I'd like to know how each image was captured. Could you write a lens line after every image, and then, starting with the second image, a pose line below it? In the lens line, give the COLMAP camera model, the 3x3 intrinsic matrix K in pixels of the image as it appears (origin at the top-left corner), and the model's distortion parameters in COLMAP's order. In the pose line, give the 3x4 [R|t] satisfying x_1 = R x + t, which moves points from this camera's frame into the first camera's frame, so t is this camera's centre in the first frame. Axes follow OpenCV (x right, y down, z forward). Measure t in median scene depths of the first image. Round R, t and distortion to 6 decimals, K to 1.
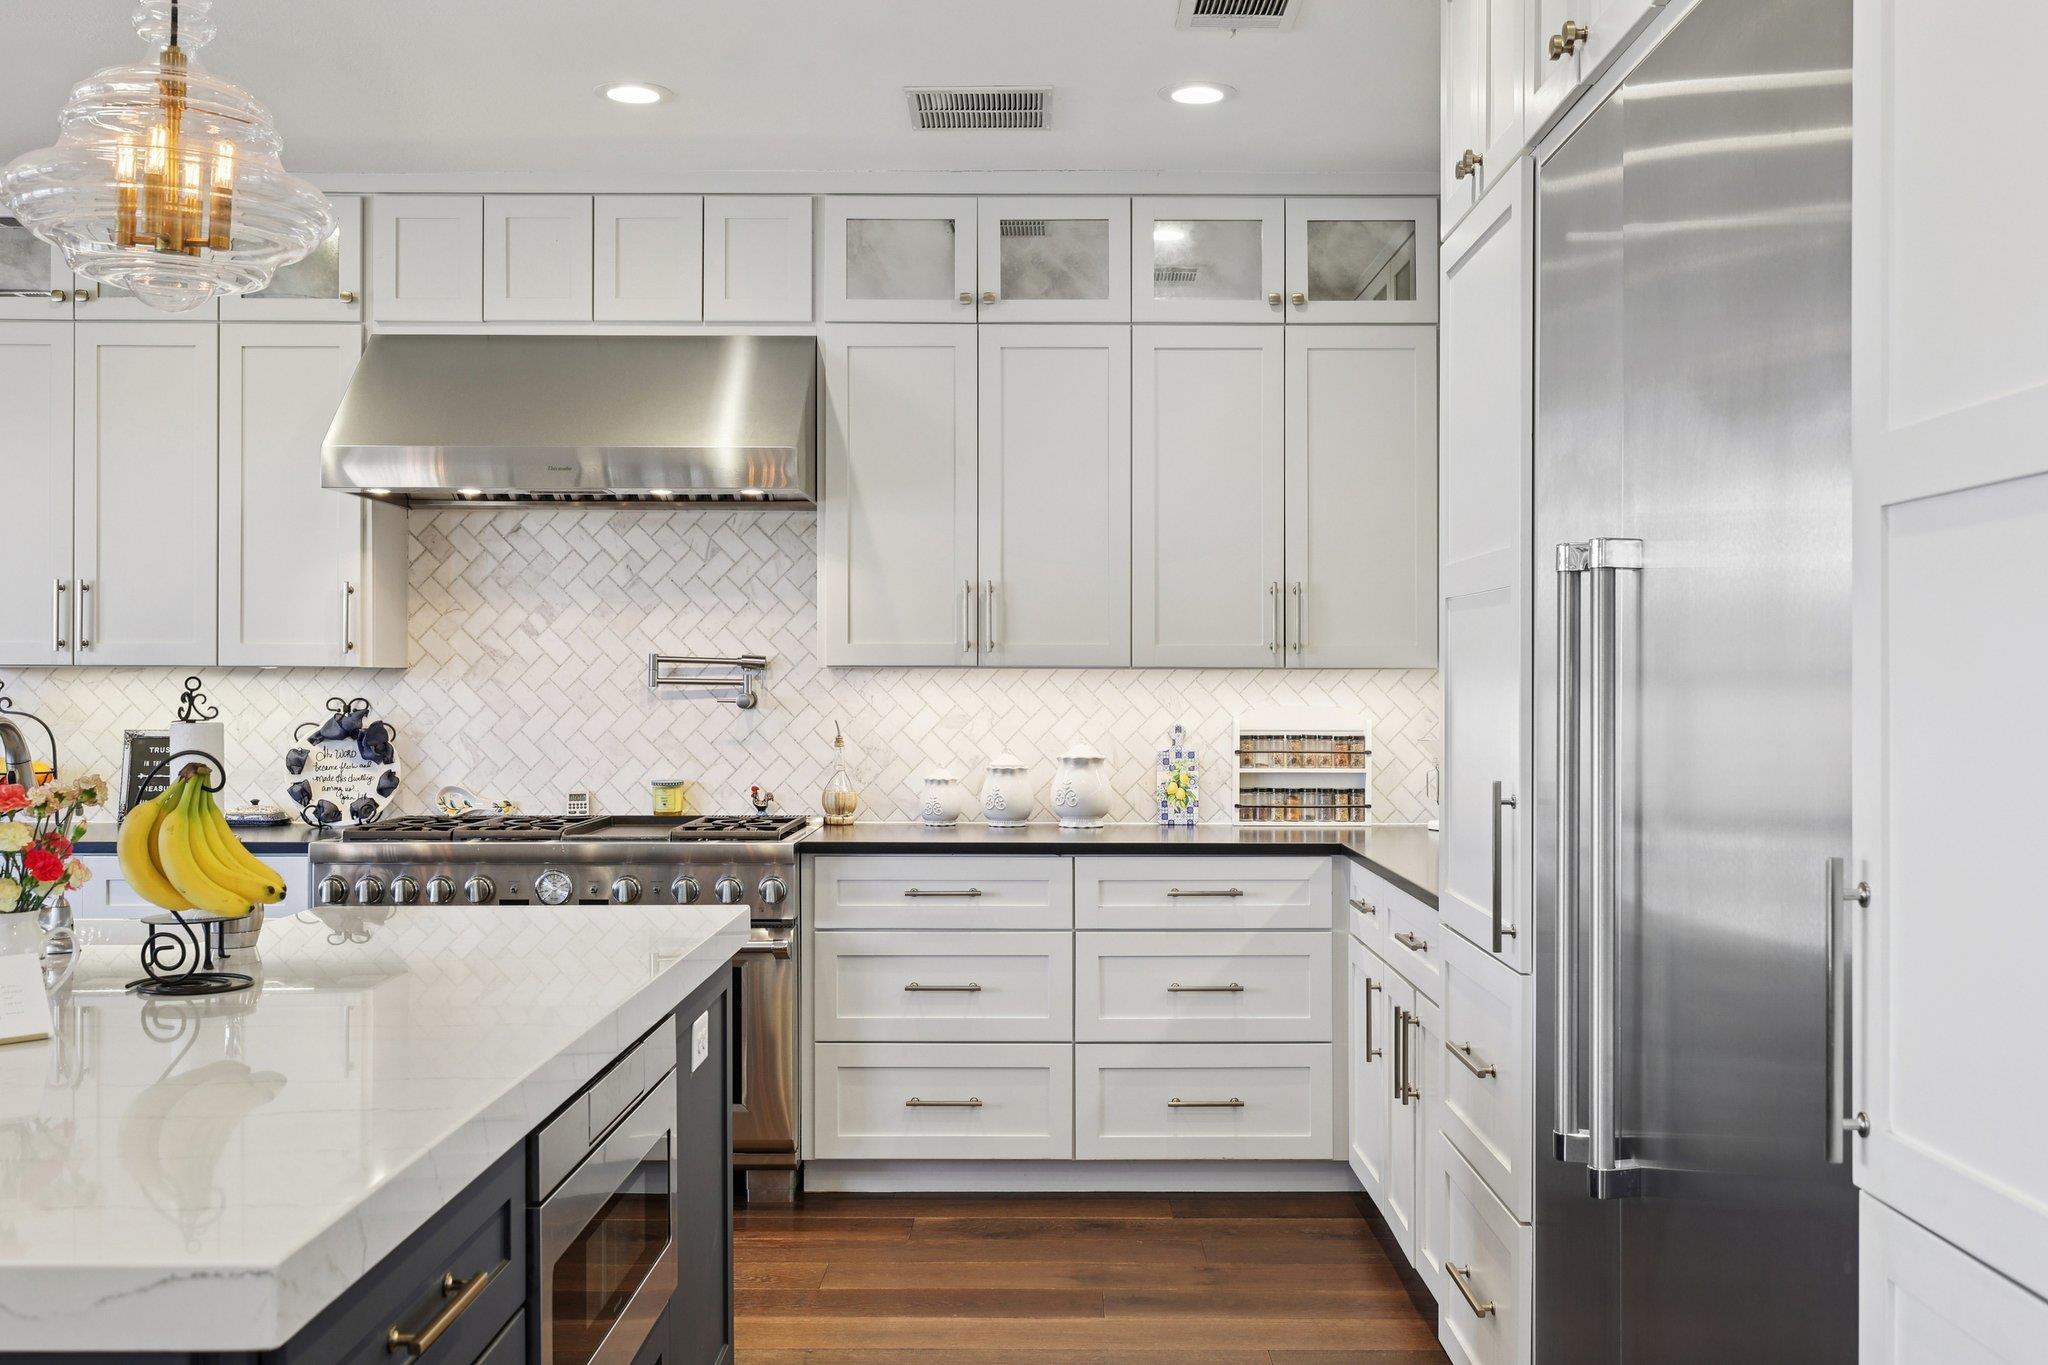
lens RADIAL K [[1917.5, 0, 1026.9], [0, 1917.5, 670.9], [0, 0, 1]] dist [-0.043415, 0.000000]
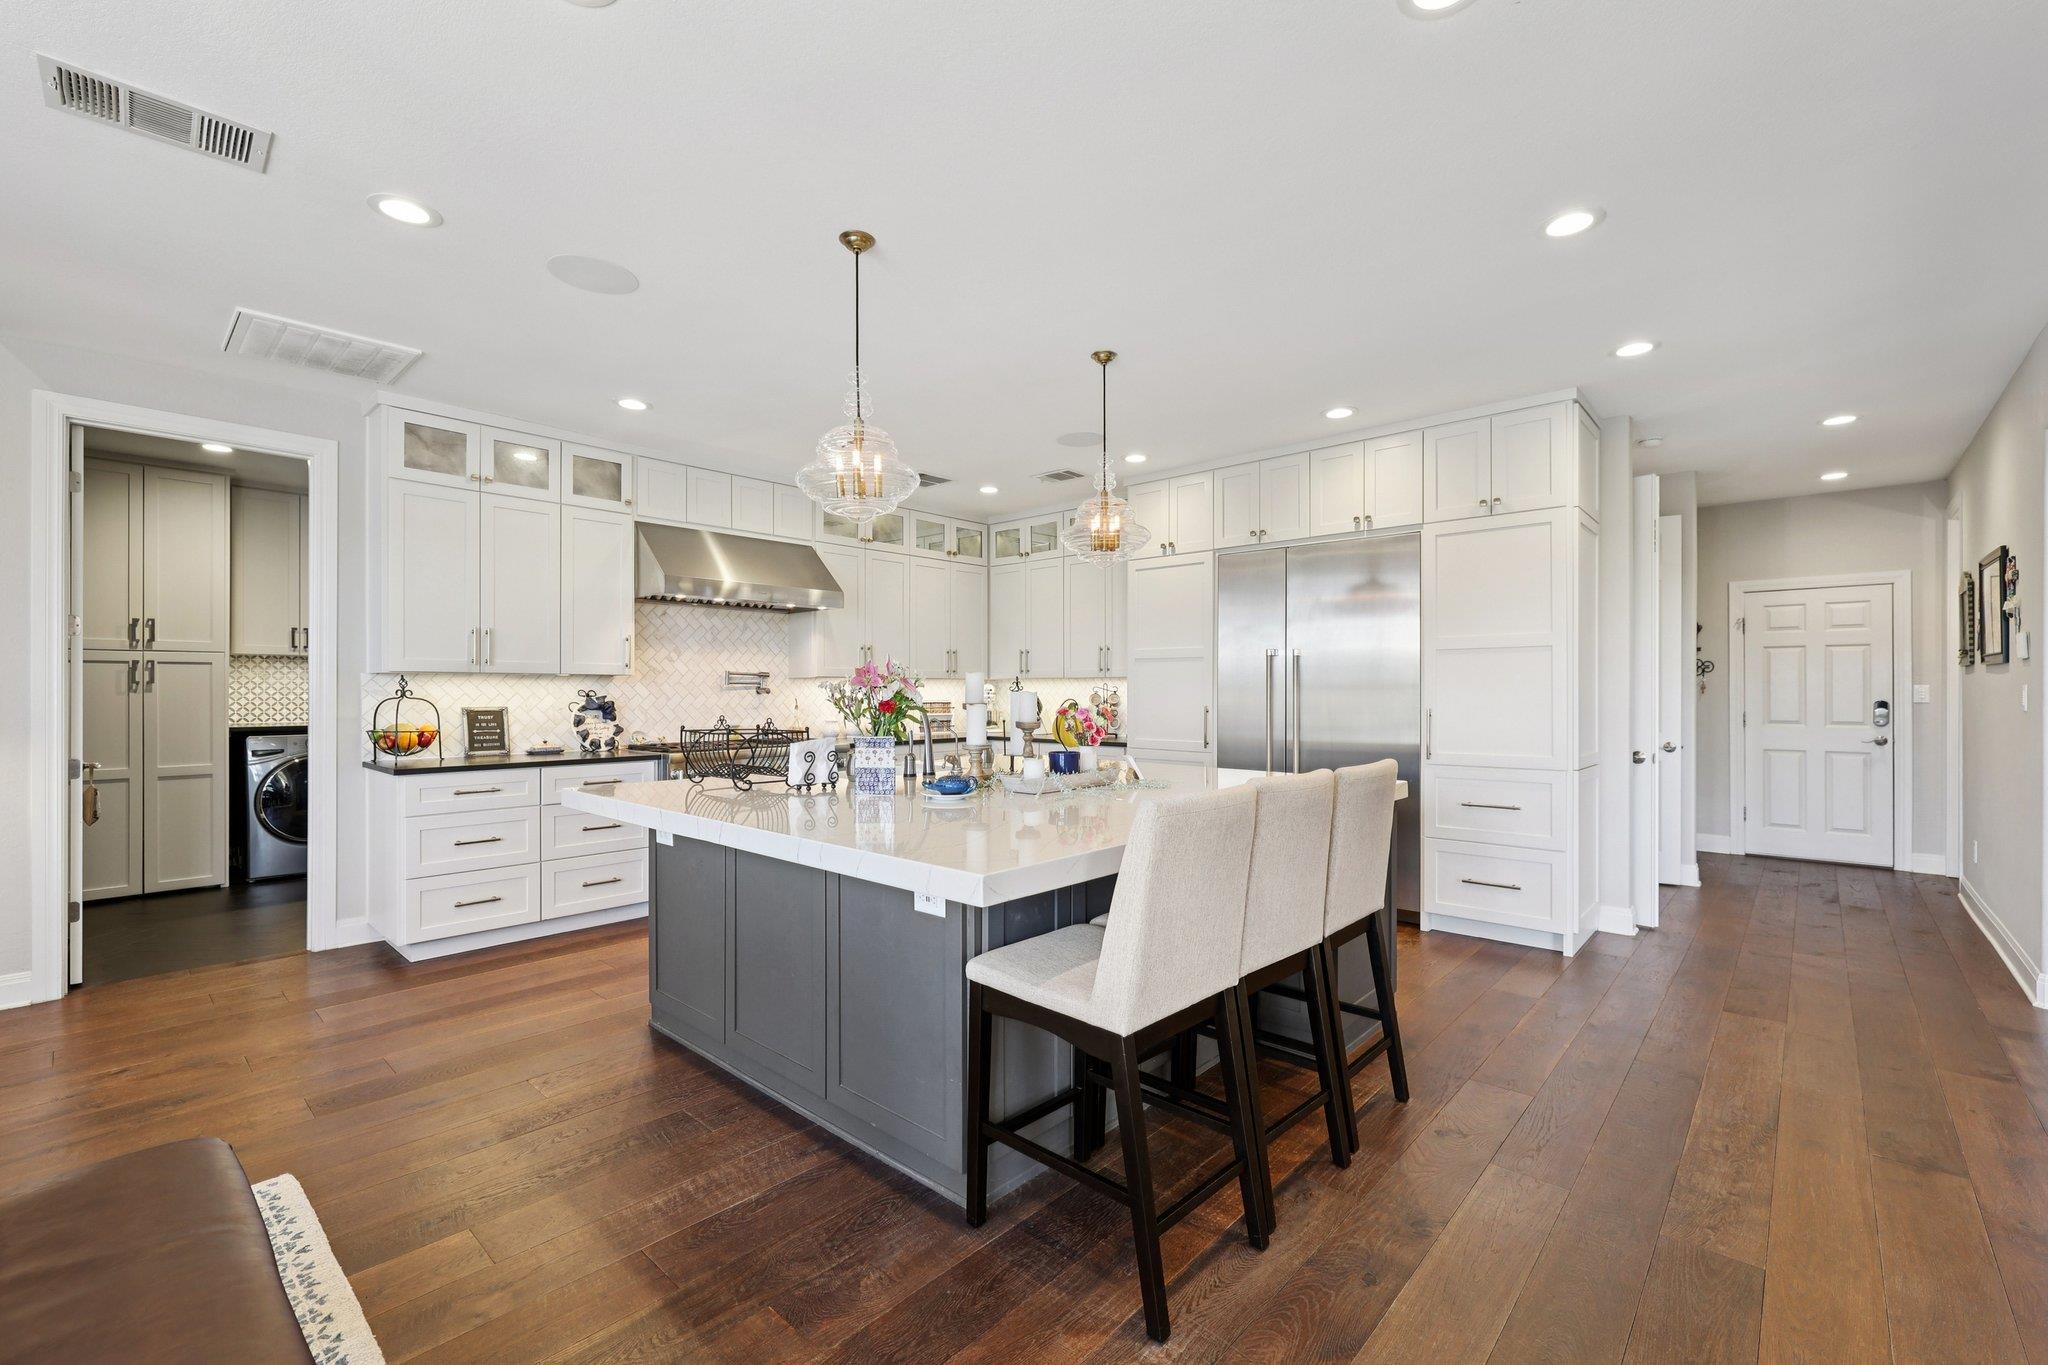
lens RADIAL K [[882.0, 0, 1038.7], [0, 882.0, 695.4], [0, 0, 1]] dist [0.003744, 0.000550]
pose [[0.671552, -0.006264, 0.740931, -0.732603], [-0.009848, 0.999800, 0.017379, -0.001369], [-0.740892, -0.018967, 0.671357, -0.006020]]
